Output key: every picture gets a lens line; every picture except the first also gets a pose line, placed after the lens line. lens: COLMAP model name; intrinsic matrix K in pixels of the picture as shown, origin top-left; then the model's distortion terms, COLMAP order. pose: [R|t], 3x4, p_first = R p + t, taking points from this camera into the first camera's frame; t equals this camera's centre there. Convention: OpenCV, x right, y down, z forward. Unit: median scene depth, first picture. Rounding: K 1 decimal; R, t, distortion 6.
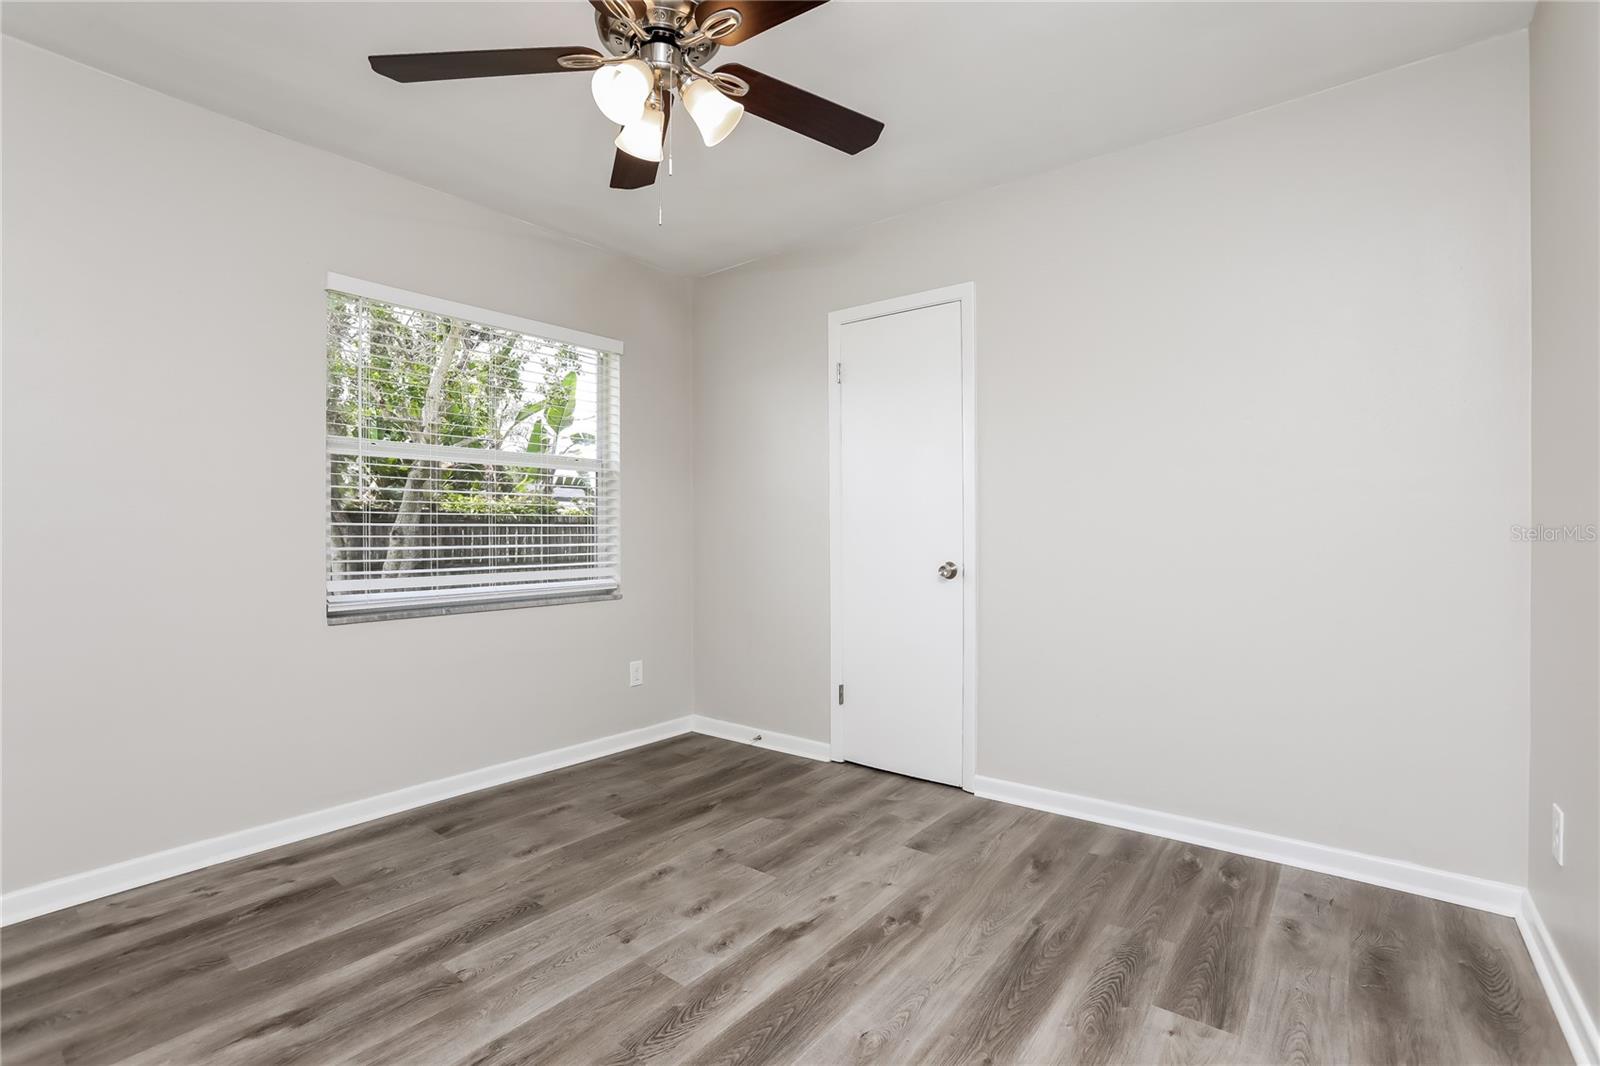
lens RADIAL K [[738.4, 0, 800.0], [0, 738.4, 533.0], [0, 0, 1]] dist [-0.002772, -0.000345]
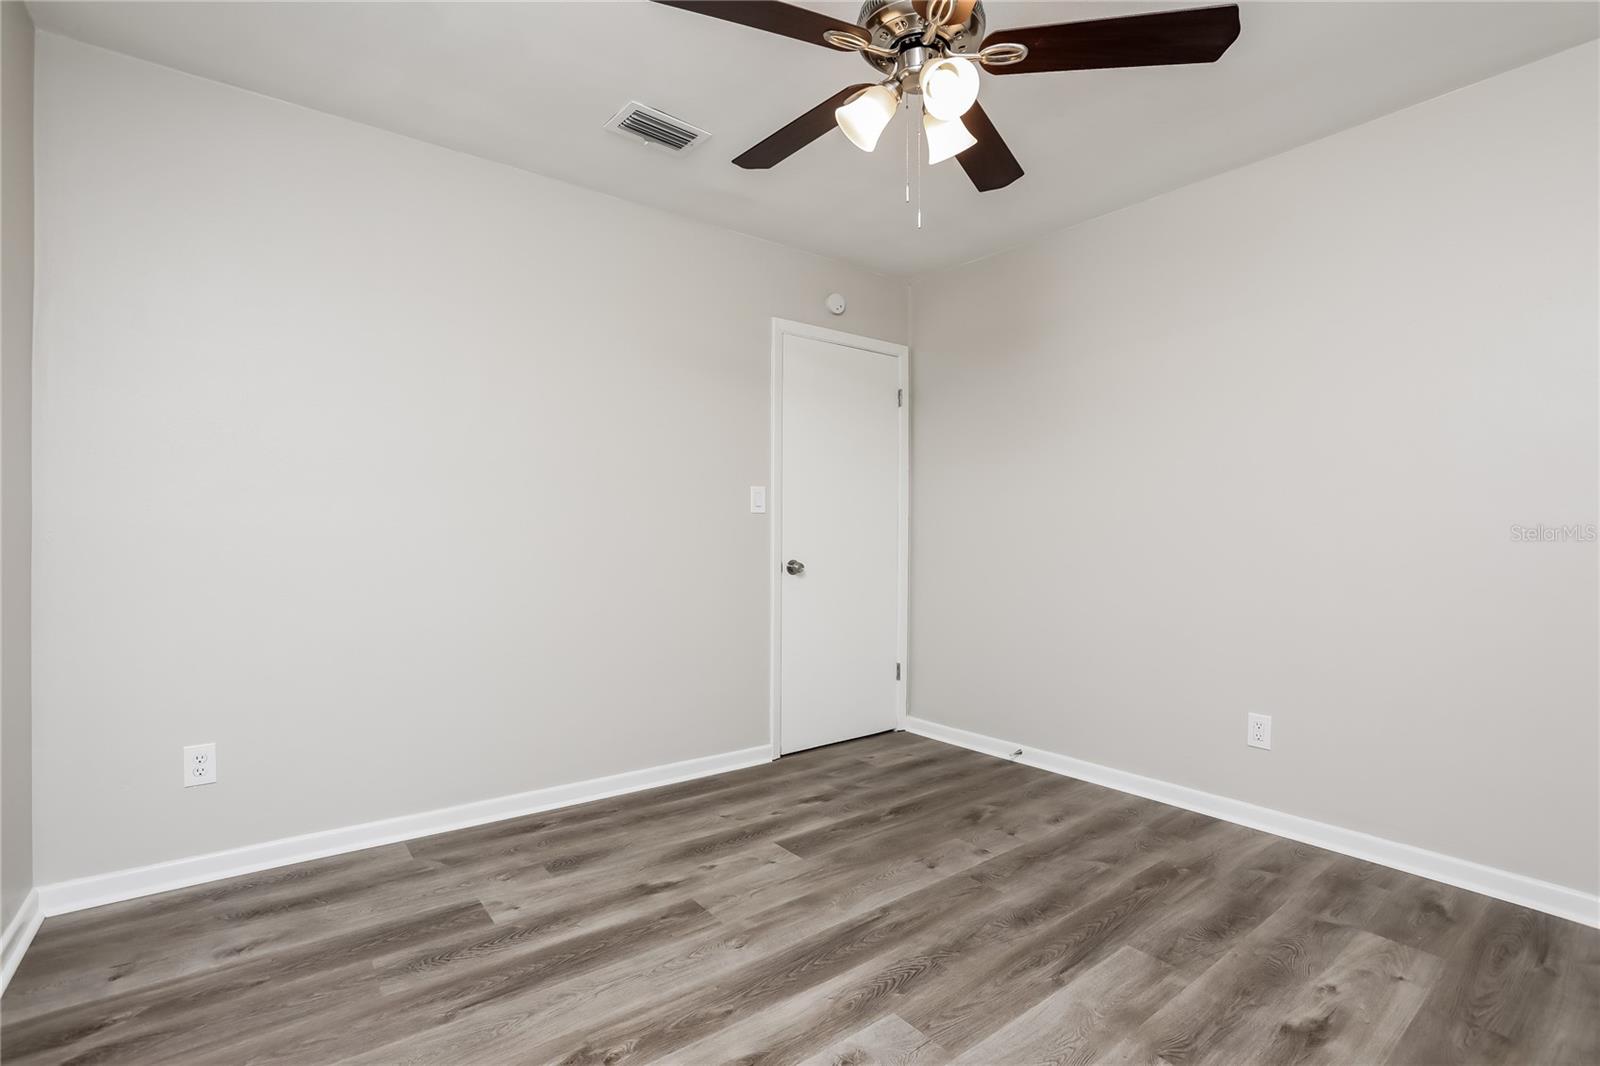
lens RADIAL K [[738.4, 0, 800.0], [0, 738.4, 533.0], [0, 0, 1]] dist [-0.002772, -0.000345]
pose [[-0.970429, -0.002834, 0.241371, -0.261271], [-0.002460, 0.999995, 0.001853, 0.011515], [-0.241375, 0.001204, -0.970431, 1.905184]]
